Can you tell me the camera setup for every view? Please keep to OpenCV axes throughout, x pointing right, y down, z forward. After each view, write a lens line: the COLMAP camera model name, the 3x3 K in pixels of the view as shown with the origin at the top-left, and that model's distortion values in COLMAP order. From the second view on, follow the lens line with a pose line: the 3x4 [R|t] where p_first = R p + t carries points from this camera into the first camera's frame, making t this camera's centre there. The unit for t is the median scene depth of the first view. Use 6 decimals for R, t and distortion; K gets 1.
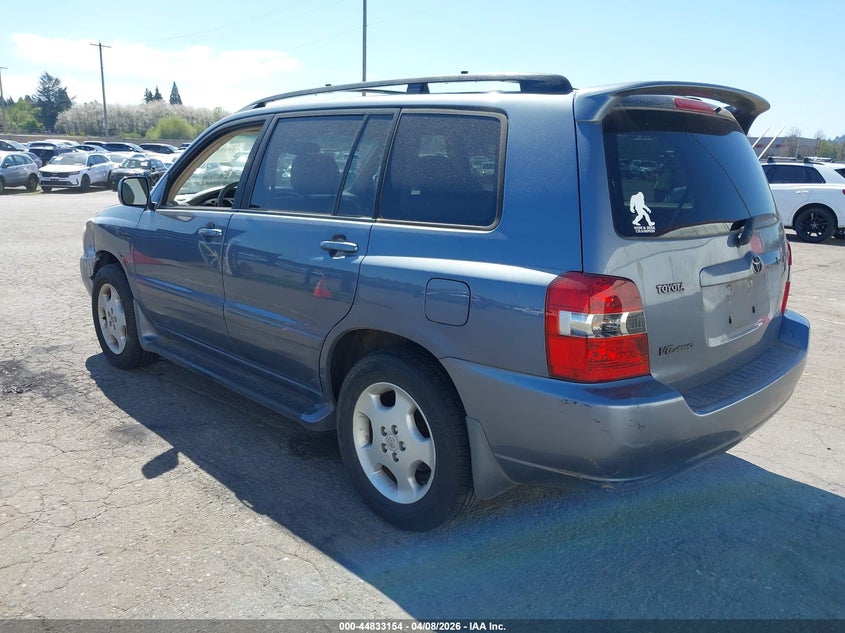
lens RADIAL K [[684.1, 0, 422.5], [0, 684.1, 316.5], [0, 0, 1]] dist [0.000008, -0.001614]
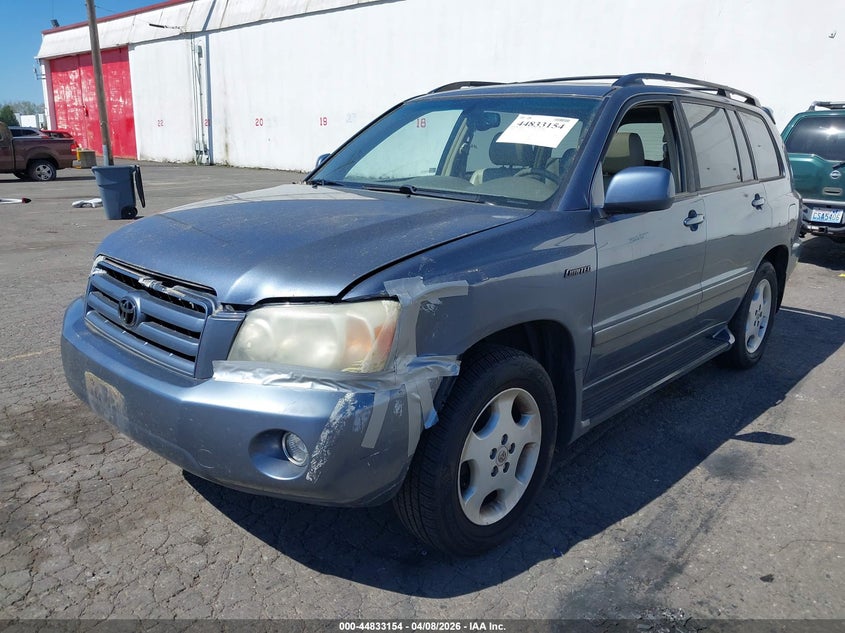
lens RADIAL K [[690.8, 0, 422.5], [0, 690.8, 316.5], [0, 0, 1]] dist [-0.010514, -0.002393]
pose [[-0.074716, -0.141945, 0.987051, -1.067834], [0.310290, 0.937371, 0.158288, -0.199889], [-0.947701, 0.318099, -0.025993, 1.209230]]
